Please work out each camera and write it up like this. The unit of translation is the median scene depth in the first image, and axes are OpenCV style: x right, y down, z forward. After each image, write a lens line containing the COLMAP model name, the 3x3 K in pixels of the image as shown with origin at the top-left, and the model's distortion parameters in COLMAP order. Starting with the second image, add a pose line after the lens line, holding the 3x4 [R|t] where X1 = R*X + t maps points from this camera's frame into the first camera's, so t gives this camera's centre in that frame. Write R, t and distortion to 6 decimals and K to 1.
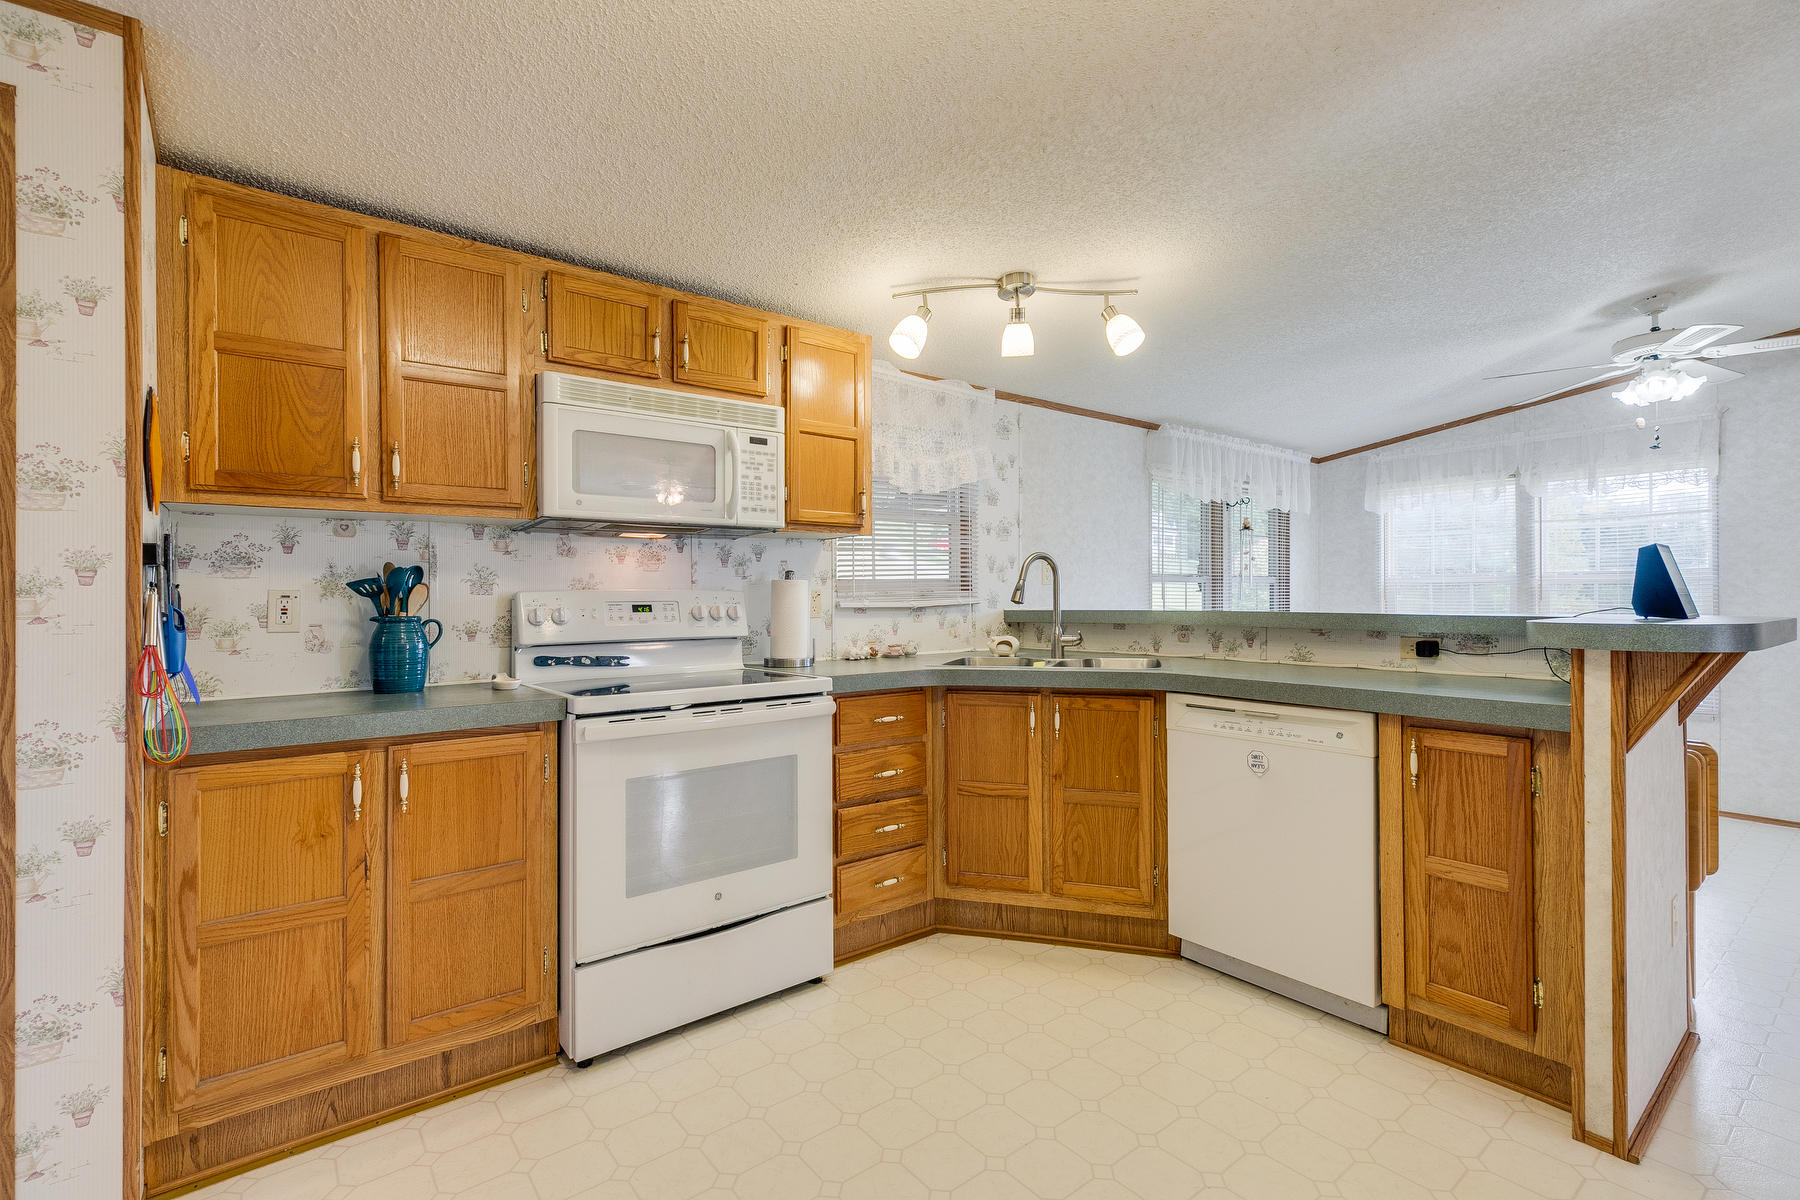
lens RADIAL K [[803.8, 0, 895.1], [0, 803.8, 604.1], [0, 0, 1]] dist [0.001658, -0.000285]
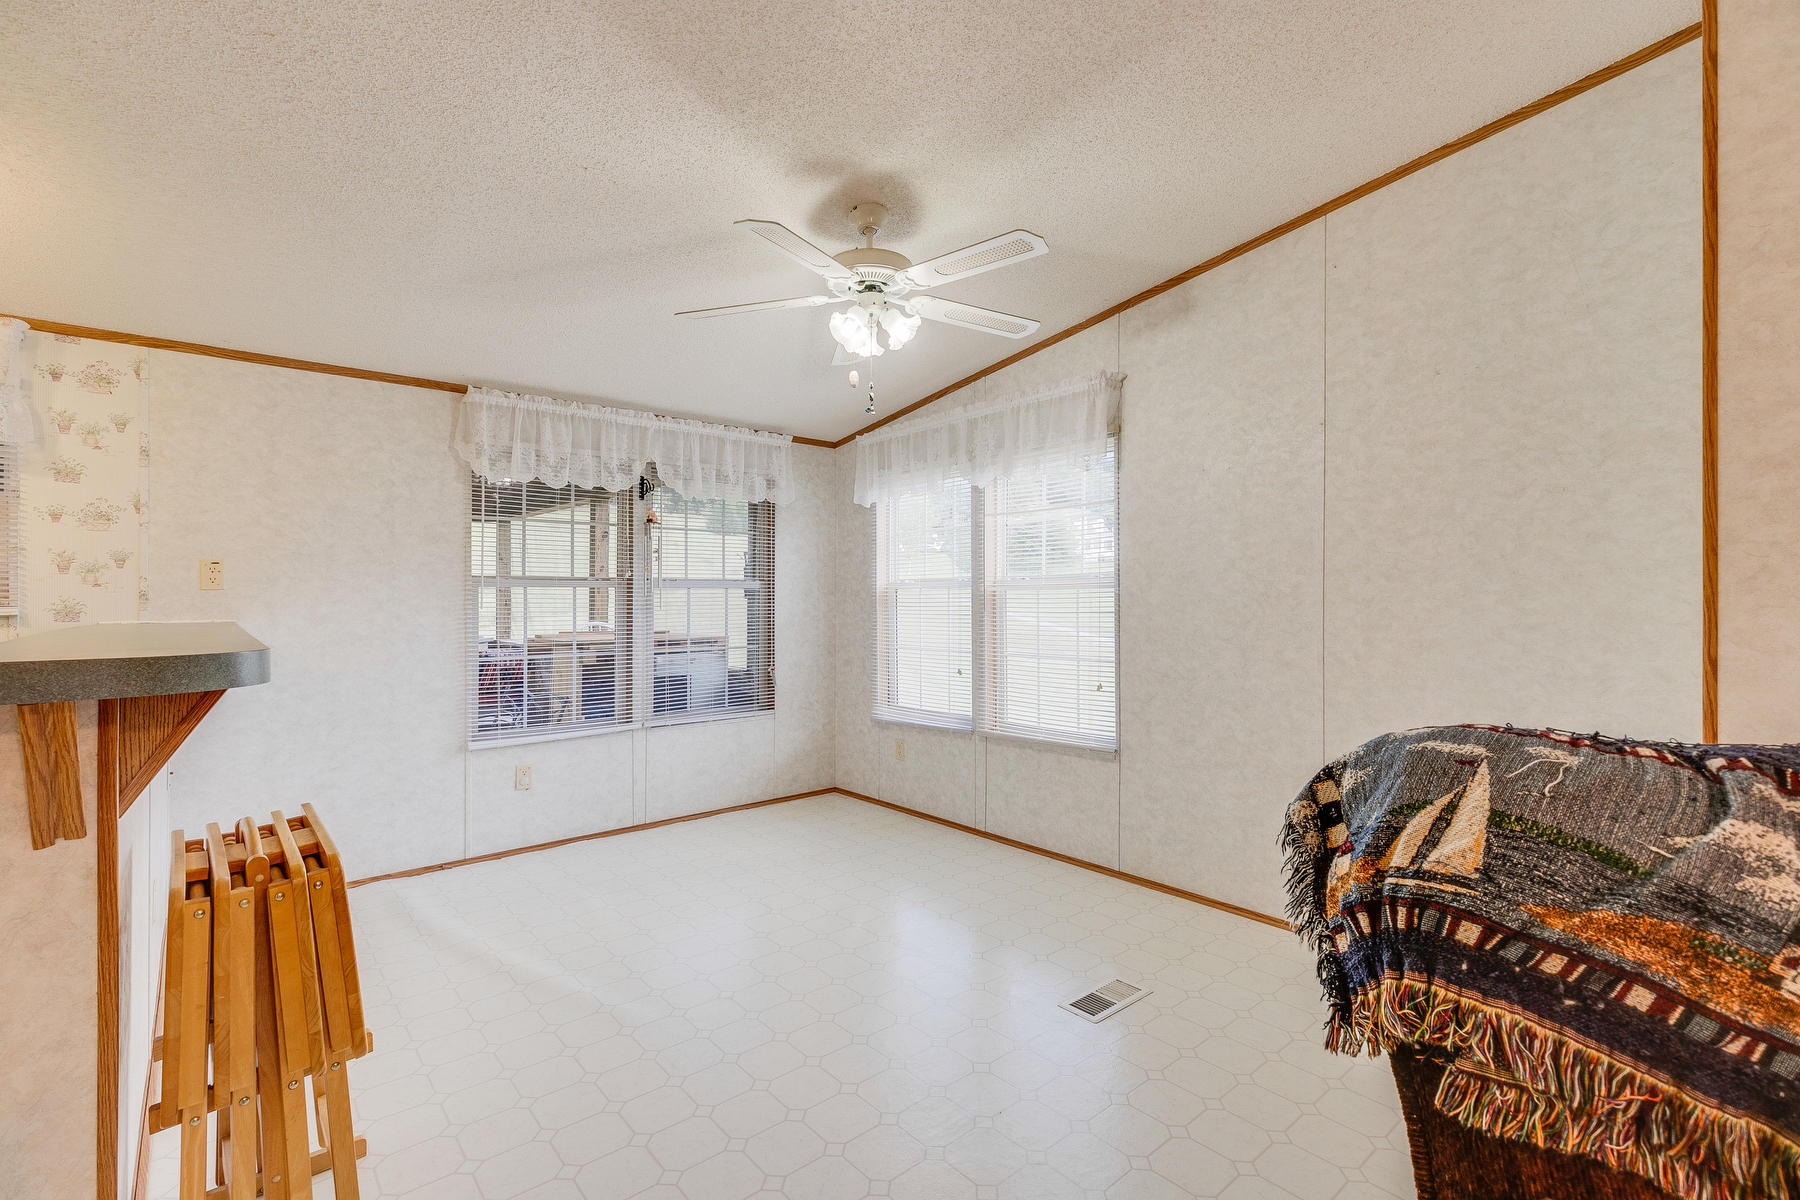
lens RADIAL K [[803.8, 0, 902.3], [0, 803.8, 600.0], [0, 0, 1]] dist [0.001658, -0.000285]
pose [[0.998496, 0.002310, 0.054781, 1.234899], [-0.001746, 0.999945, -0.010333, -0.012637], [-0.054801, 0.010222, 0.998445, 0.328360]]
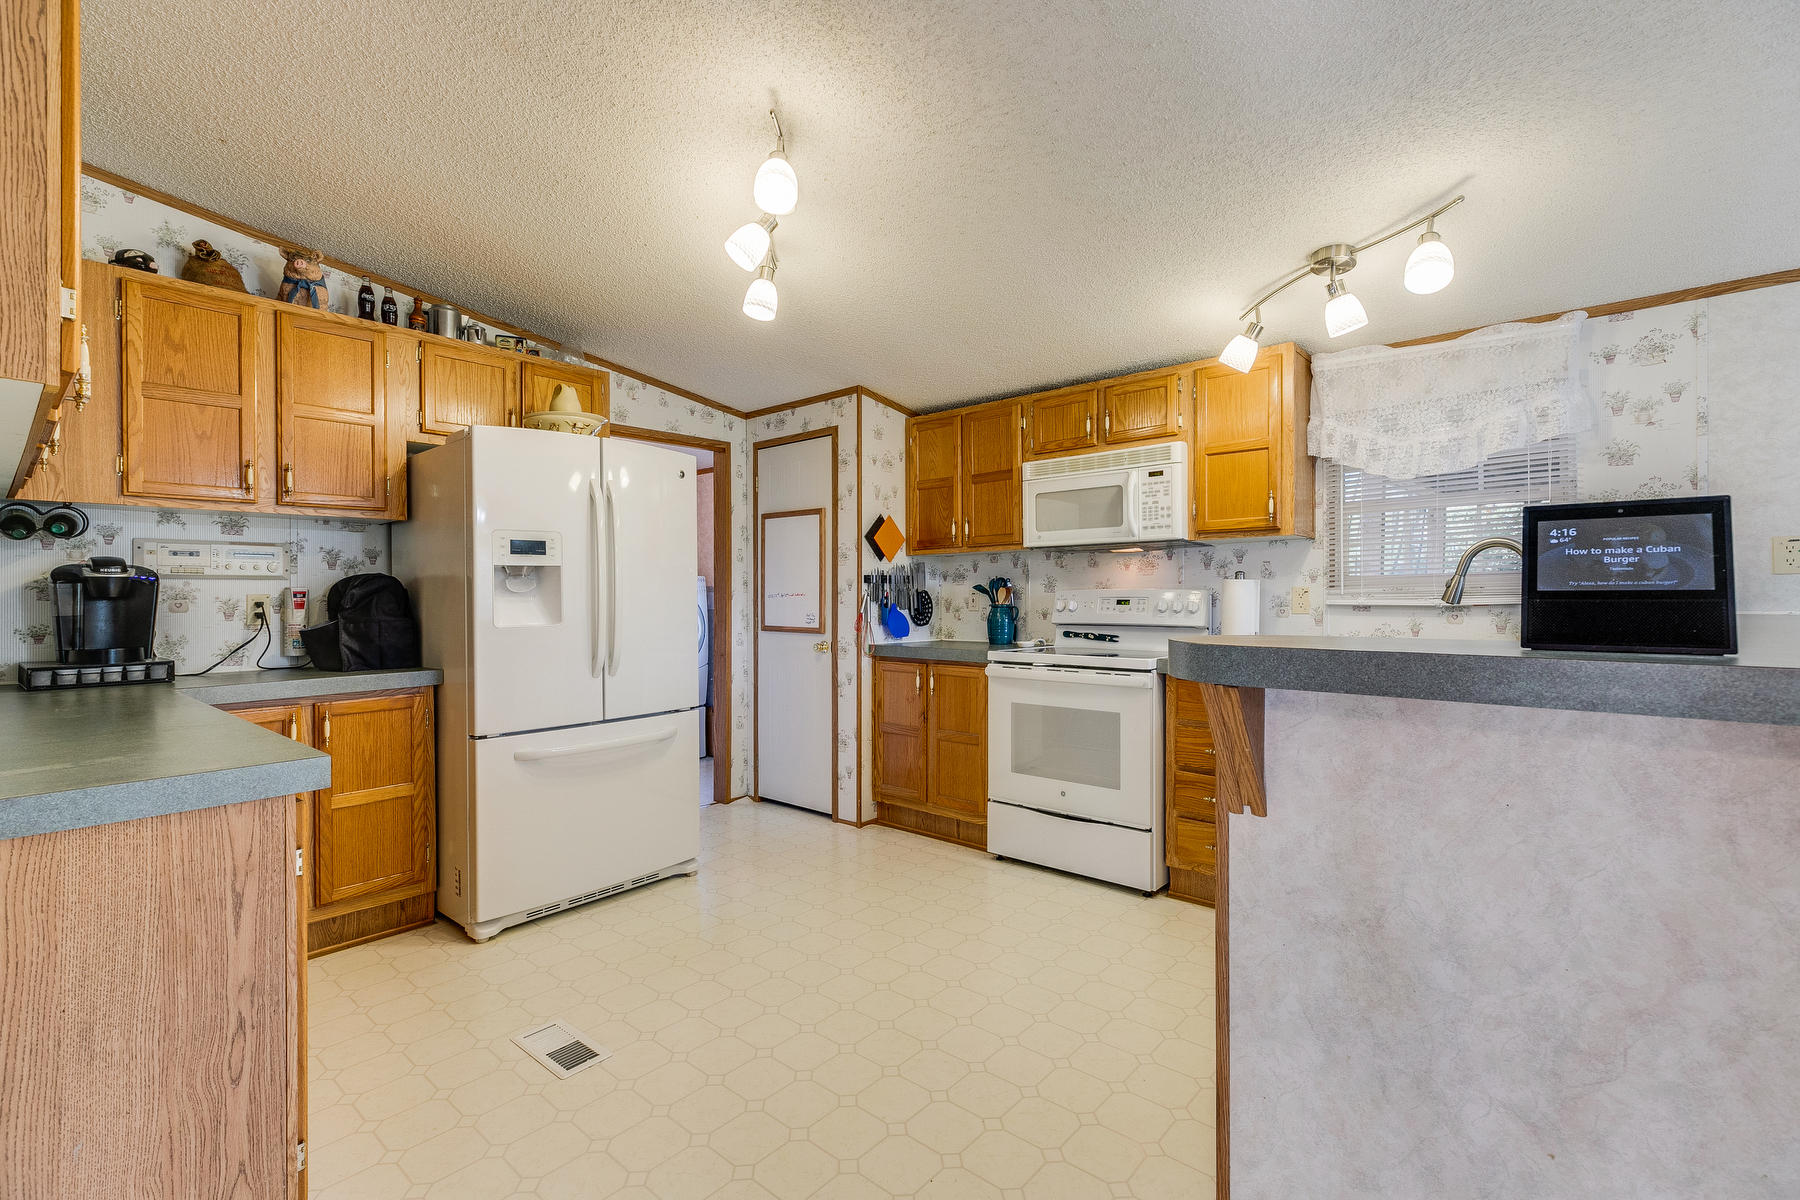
lens RADIAL K [[803.8, 0, 897.9], [0, 803.8, 600.6], [0, 0, 1]] dist [0.001658, -0.000285]
pose [[0.187166, 0.012026, -0.982255, 1.026267], [-0.005662, 0.999922, 0.011163, -0.011224], [0.982312, 0.003473, 0.187219, 0.353196]]
